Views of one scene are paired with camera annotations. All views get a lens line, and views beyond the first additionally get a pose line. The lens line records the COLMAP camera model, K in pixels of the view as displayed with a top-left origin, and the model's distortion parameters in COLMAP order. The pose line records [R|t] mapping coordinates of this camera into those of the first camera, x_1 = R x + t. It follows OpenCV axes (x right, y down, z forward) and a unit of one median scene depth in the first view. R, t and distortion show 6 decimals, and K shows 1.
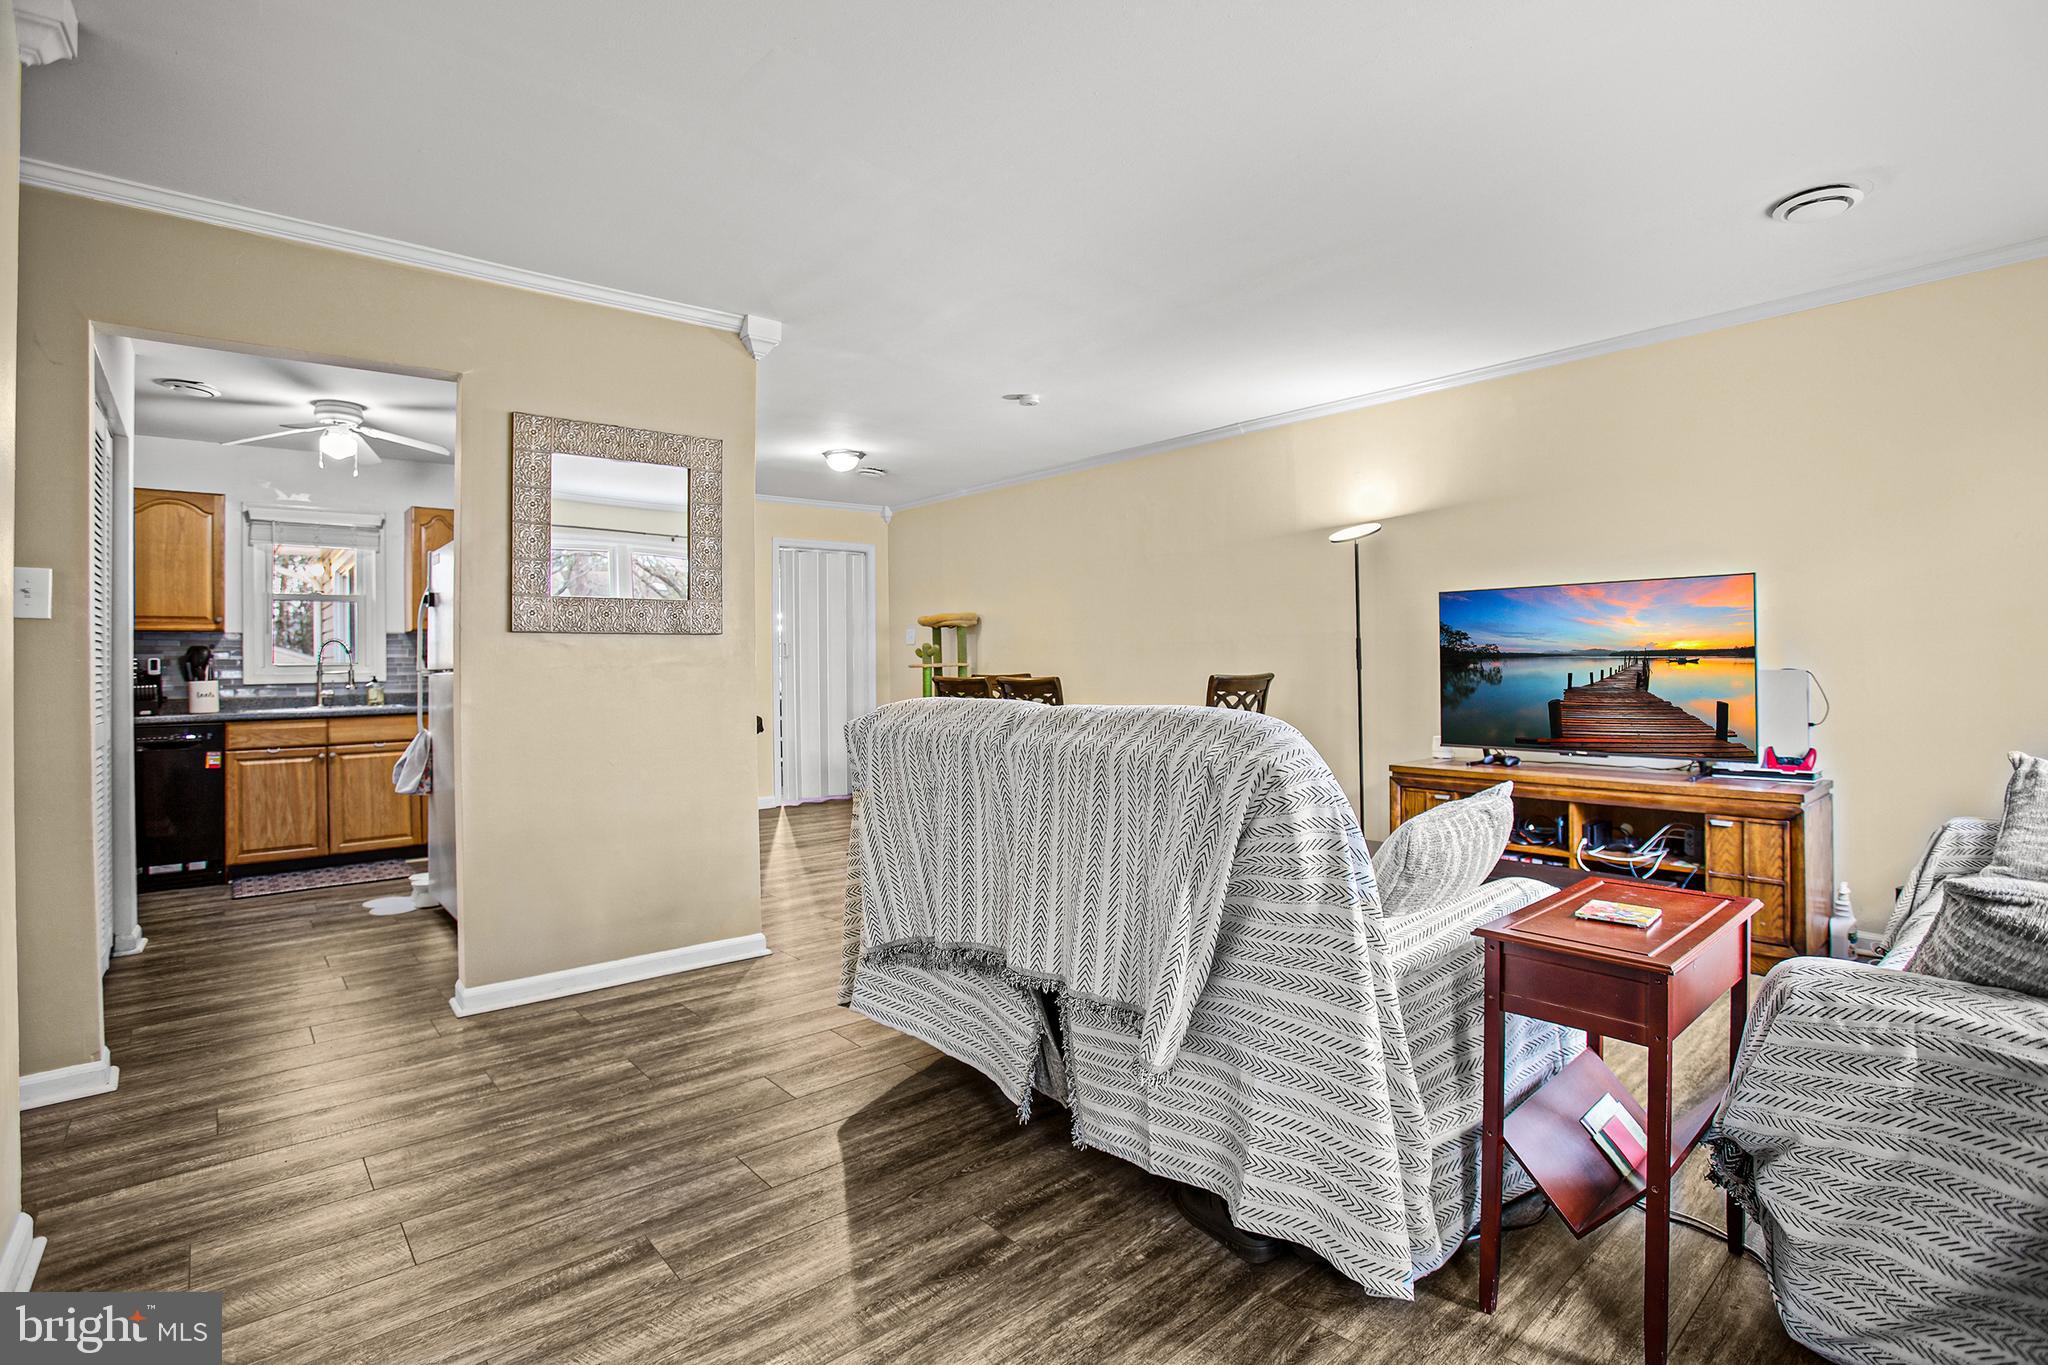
lens RADIAL K [[957.8, 0, 1012.8], [0, 957.8, 661.0], [0, 0, 1]] dist [-0.055808, 0.014163]
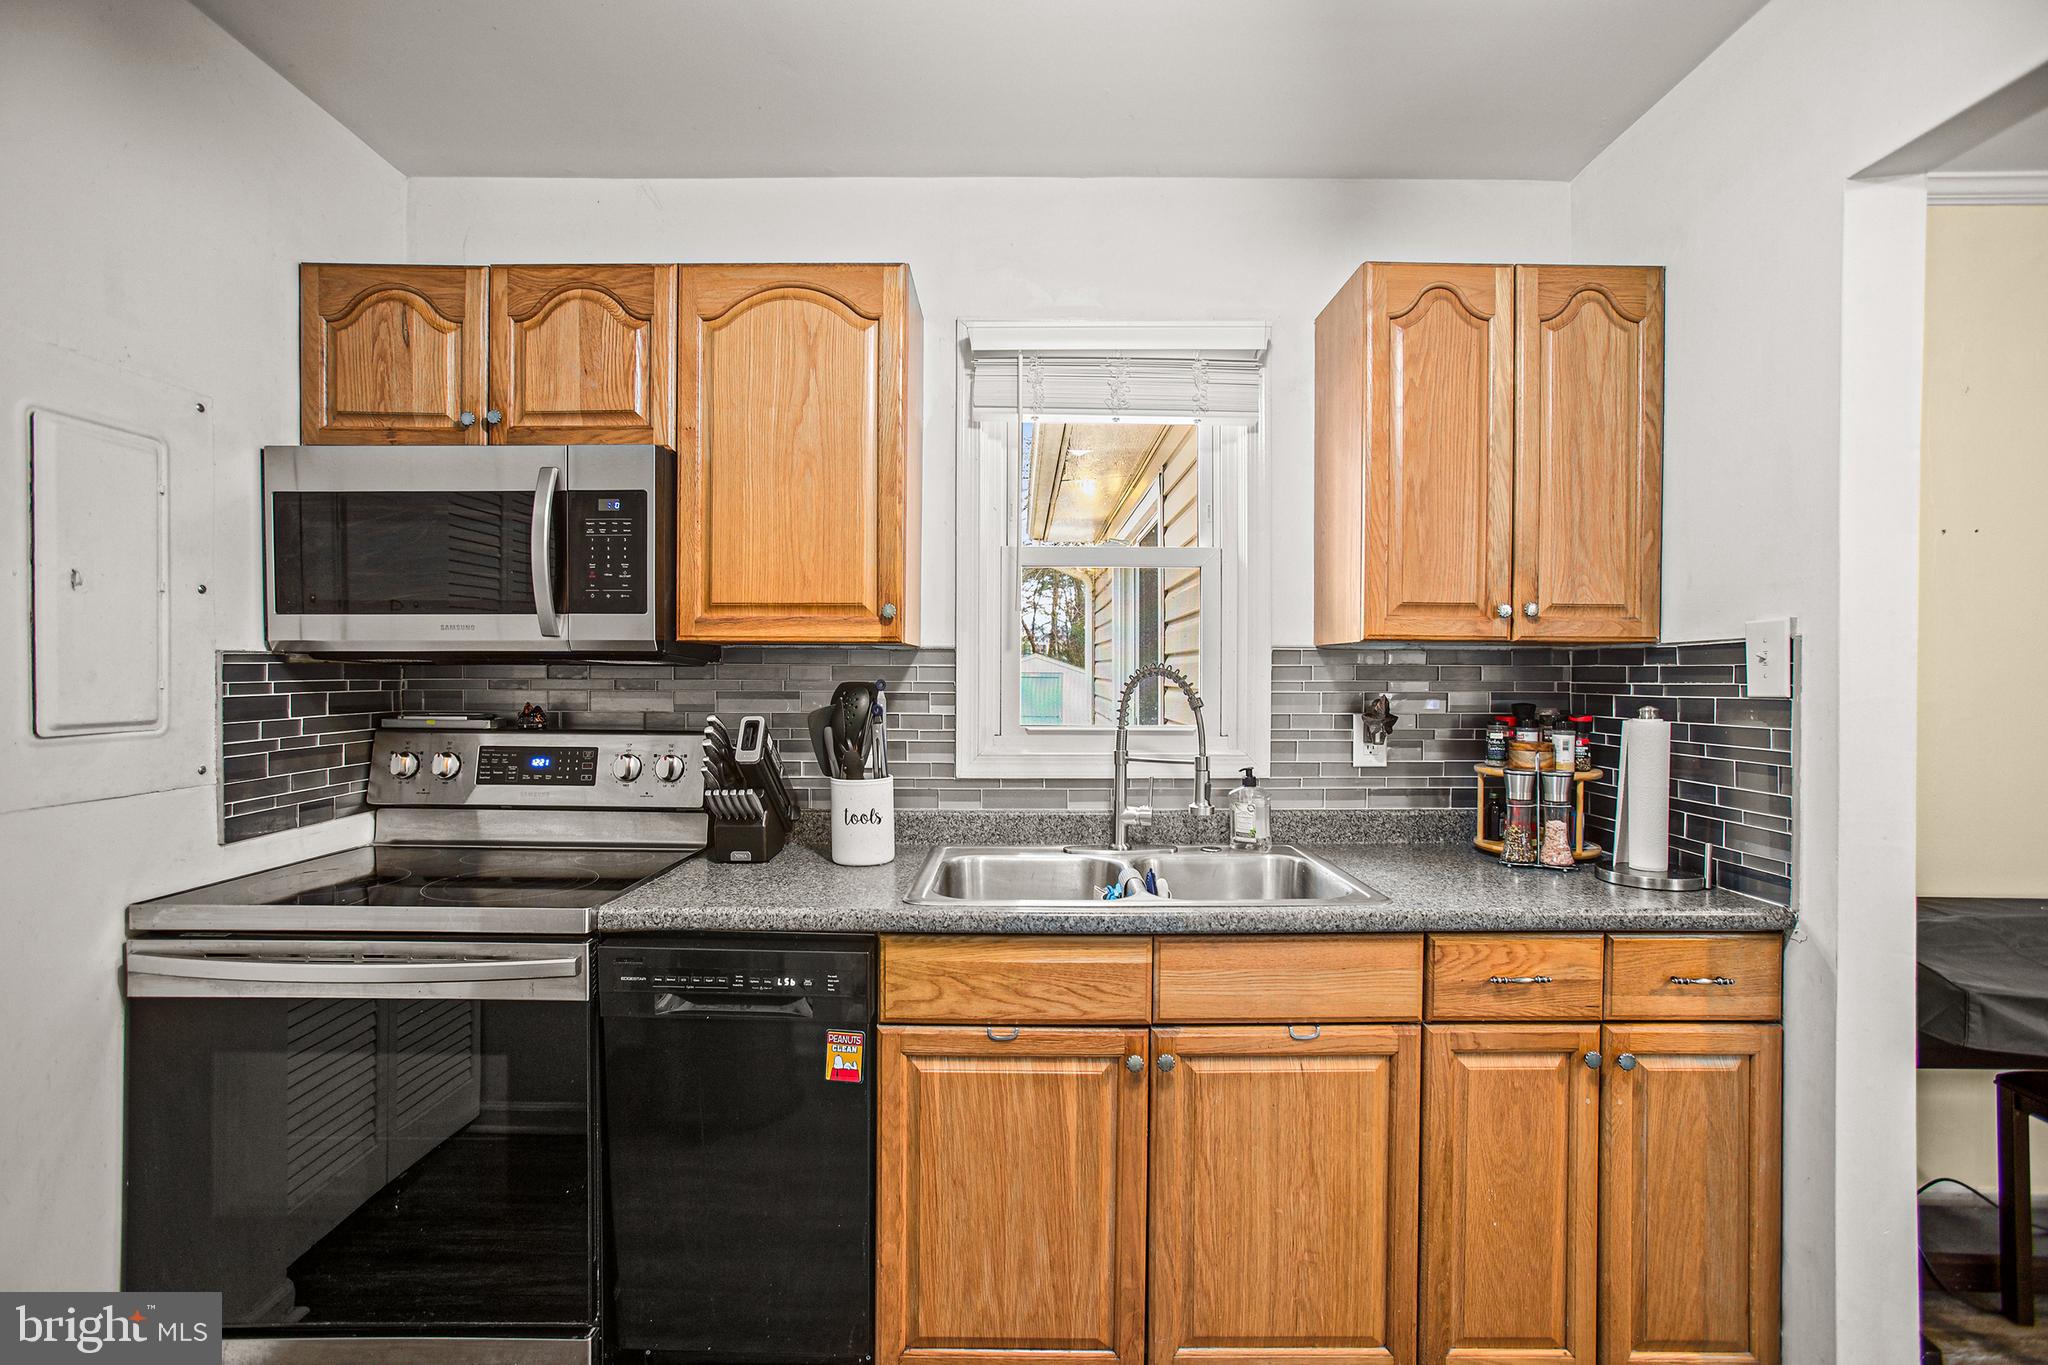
lens RADIAL K [[947.4, 0, 1006.3], [0, 947.4, 679.7], [0, 0, 1]] dist [-0.038089, 0.019246]
pose [[0.753692, 0.021605, -0.656872, -0.583643], [-0.014091, 0.999761, 0.016716, -0.025382], [0.657076, -0.003342, 0.753817, 0.754233]]
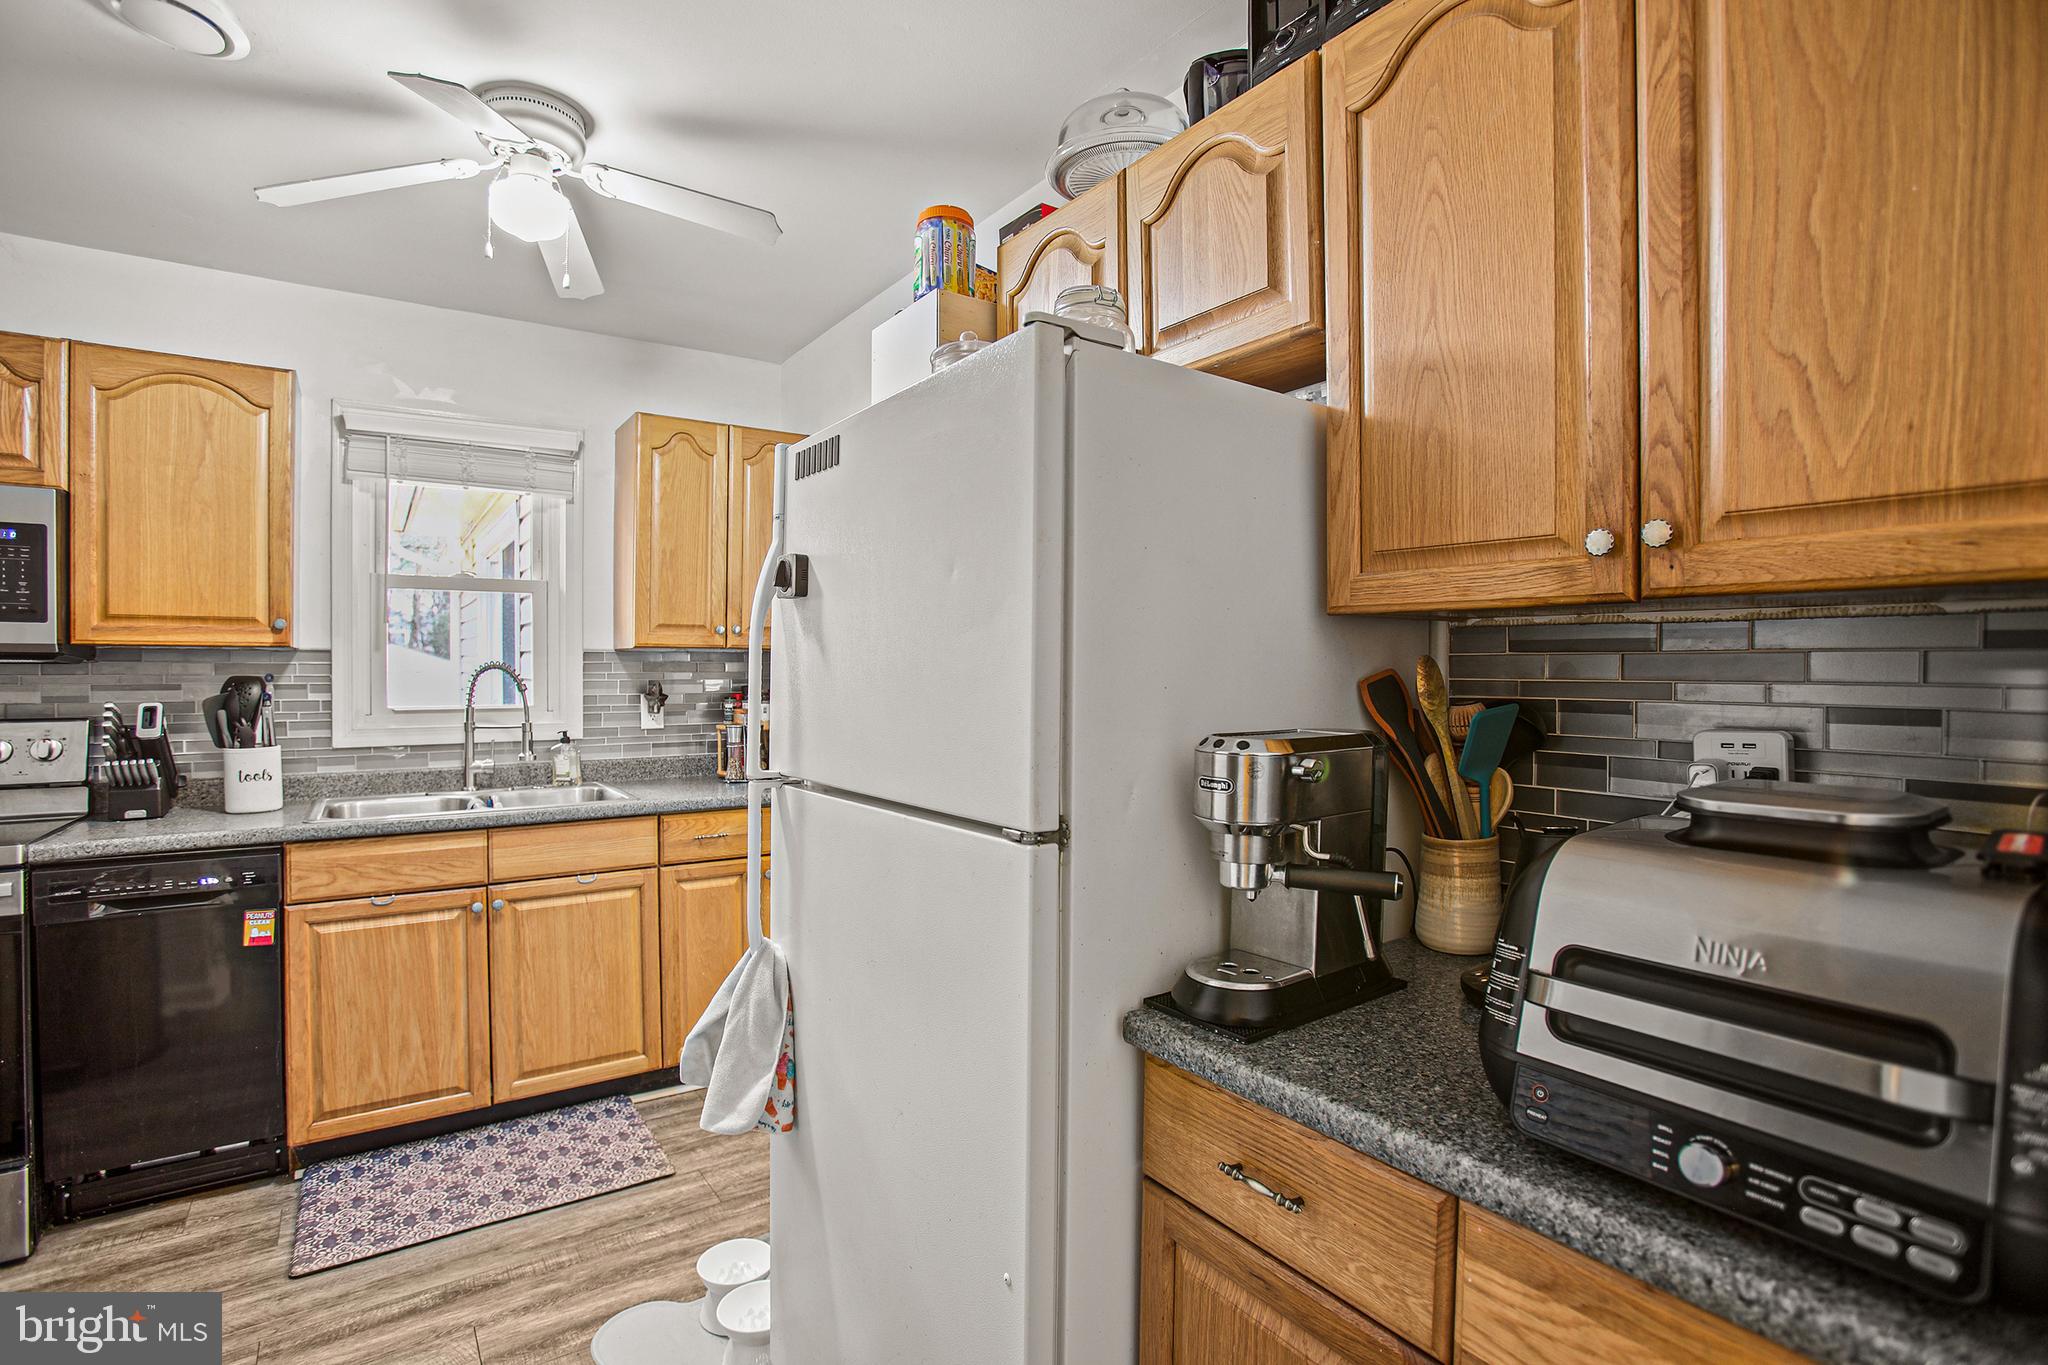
lens RADIAL K [[957.8, 0, 1004.5], [0, 957.8, 681.6], [0, 0, 1]] dist [-0.055808, 0.014163]
pose [[0.994205, 0.015423, -0.106384, -0.423330], [-0.013958, 0.999797, 0.014509, -0.026823], [0.106586, -0.012940, 0.994219, 0.550680]]
